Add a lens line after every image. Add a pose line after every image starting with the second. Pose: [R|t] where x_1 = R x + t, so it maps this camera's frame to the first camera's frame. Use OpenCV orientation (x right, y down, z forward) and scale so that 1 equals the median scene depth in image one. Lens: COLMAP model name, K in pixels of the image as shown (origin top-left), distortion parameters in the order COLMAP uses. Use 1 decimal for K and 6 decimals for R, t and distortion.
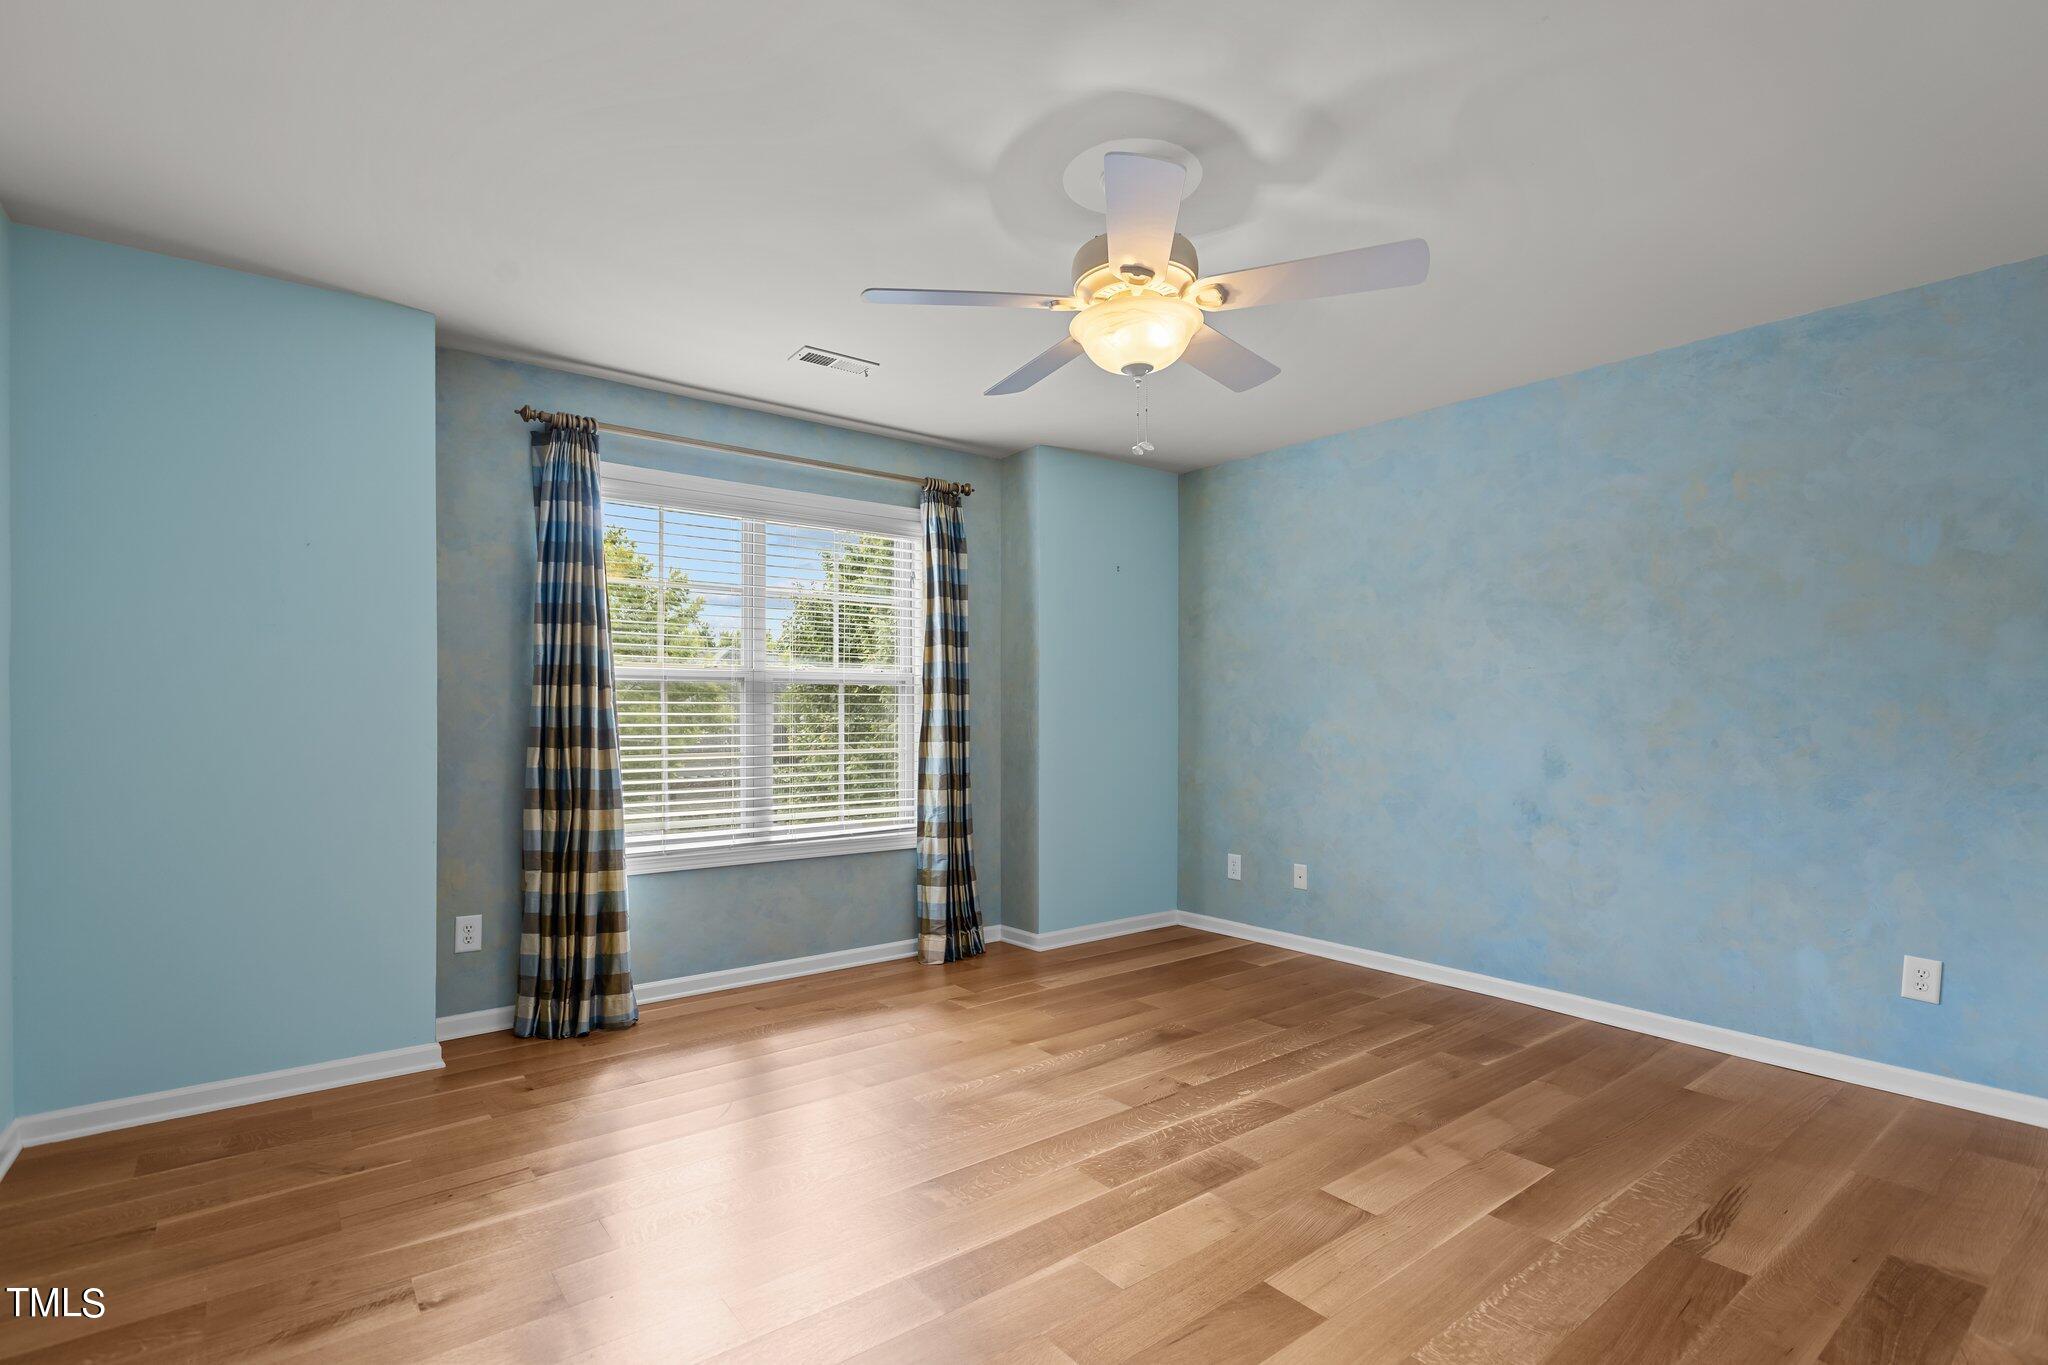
lens RADIAL K [[939.7, 0, 1026.3], [0, 939.7, 685.9], [0, 0, 1]] dist [-0.007946, 0.001115]
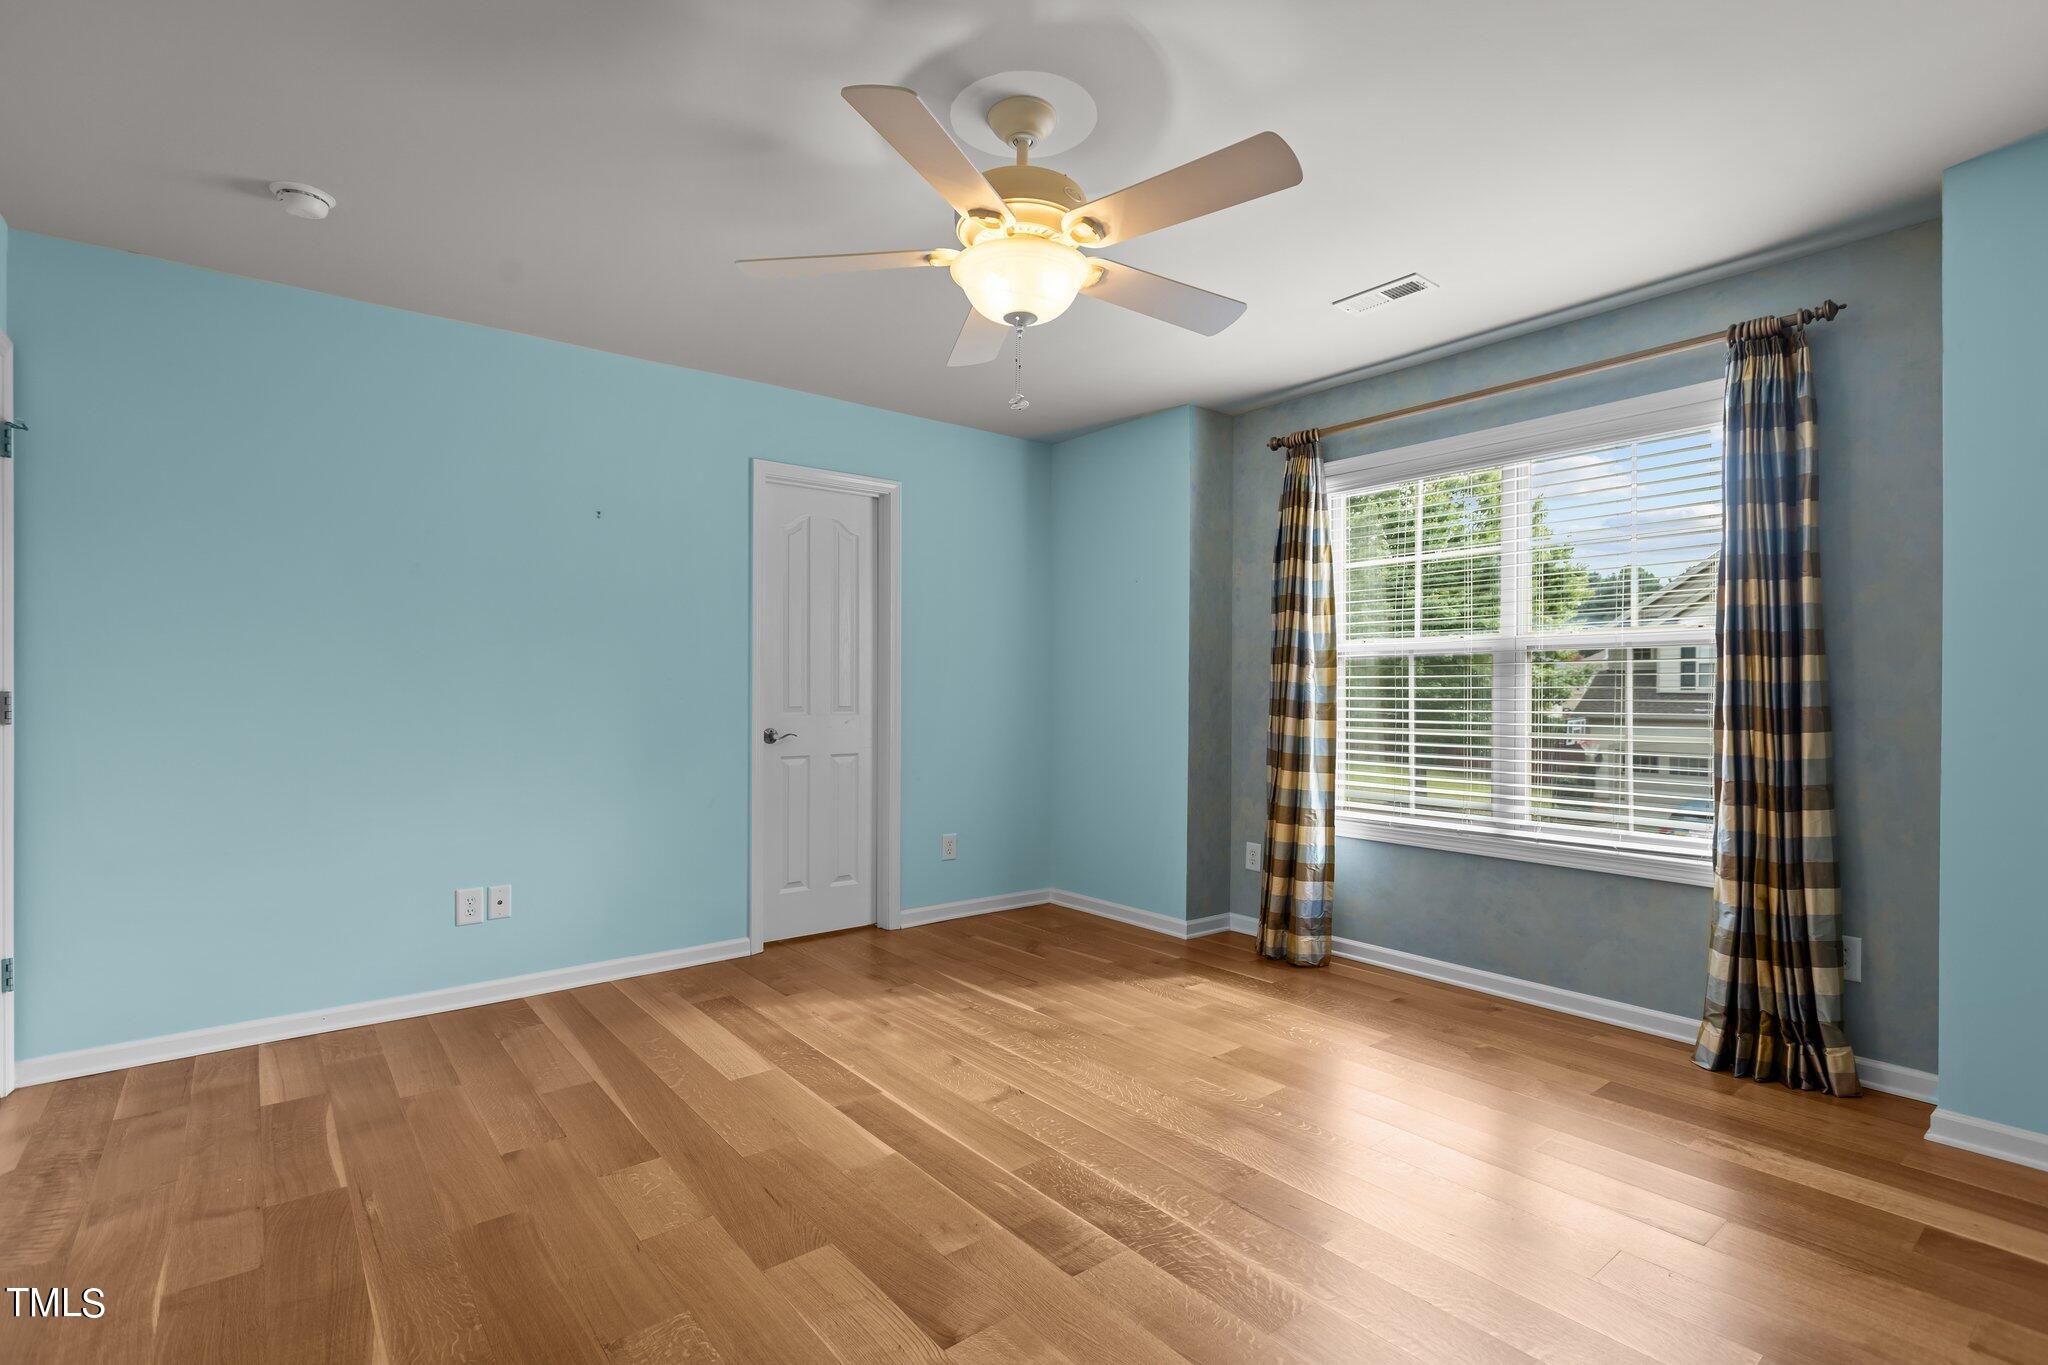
lens RADIAL K [[939.7, 0, 1026.3], [0, 939.7, 685.9], [0, 0, 1]] dist [-0.007946, 0.001115]
pose [[0.043650, 0.000308, -0.999047, 0.603481], [0.031617, 0.999499, 0.001690, 0.012611], [0.998546, -0.031661, 0.043619, 0.551501]]
